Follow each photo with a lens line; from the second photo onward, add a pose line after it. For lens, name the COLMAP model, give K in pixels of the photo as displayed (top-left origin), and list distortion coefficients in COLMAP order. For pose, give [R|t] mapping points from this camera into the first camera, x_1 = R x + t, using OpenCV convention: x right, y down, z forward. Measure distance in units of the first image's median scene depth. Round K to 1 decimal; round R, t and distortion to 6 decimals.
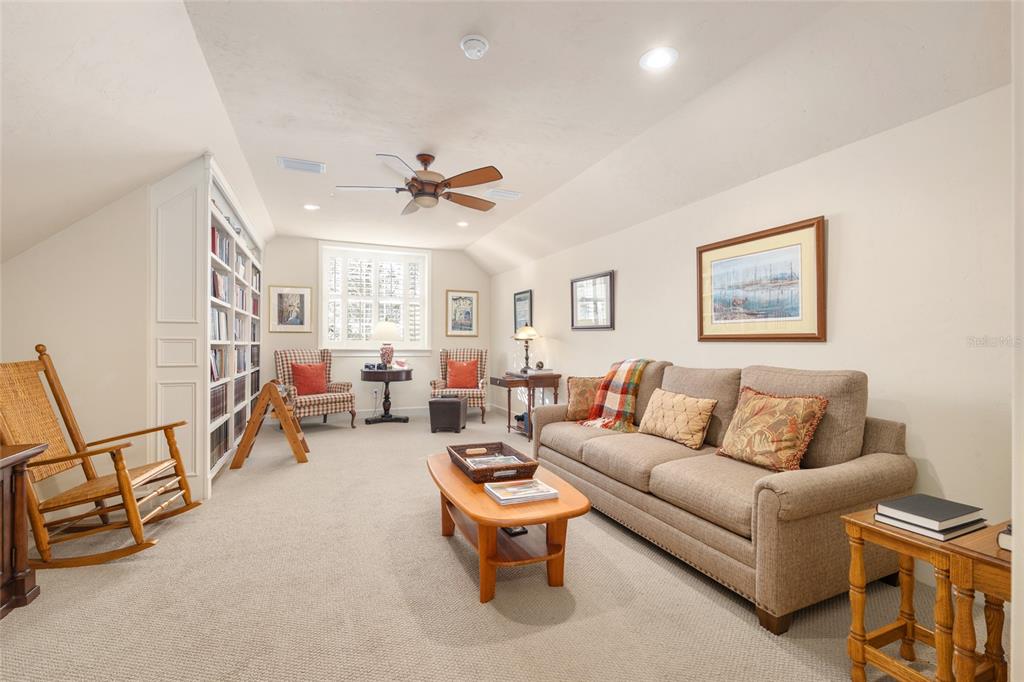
lens RADIAL K [[444.6, 0, 512.7], [0, 444.6, 345.4], [0, 0, 1]] dist [-0.001724, -0.000404]
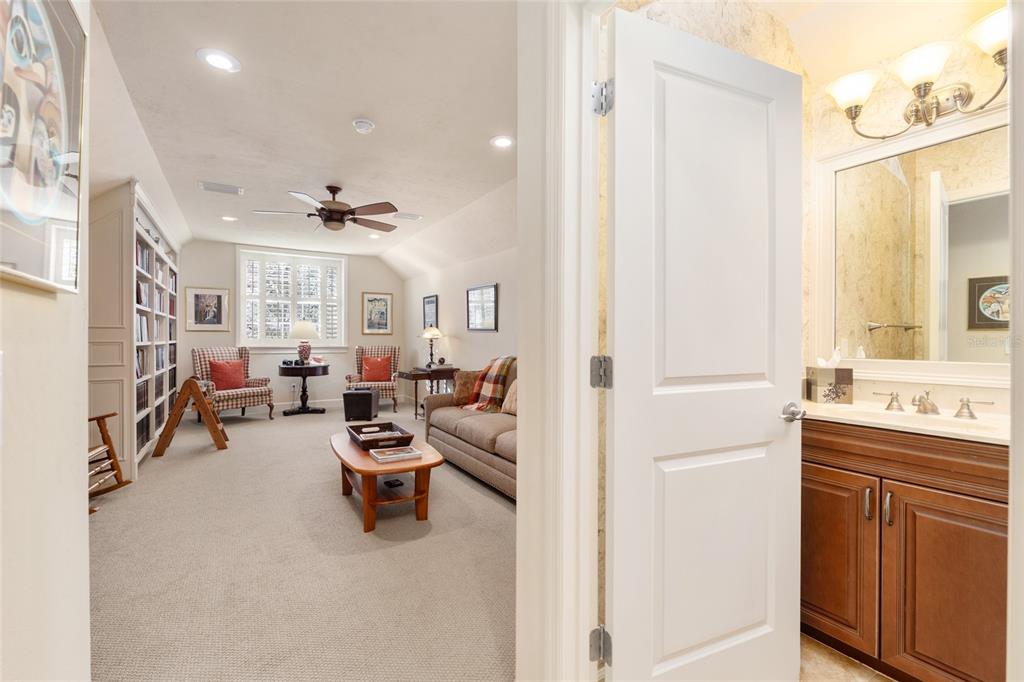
lens RADIAL K [[444.6, 0, 513.5], [0, 444.6, 340.8], [0, 0, 1]] dist [-0.001724, -0.000404]
pose [[0.988919, -0.001679, 0.148446, 0.106247], [0.000763, 0.999980, 0.006229, -0.021244], [-0.148453, -0.006047, 0.988901, -0.261156]]
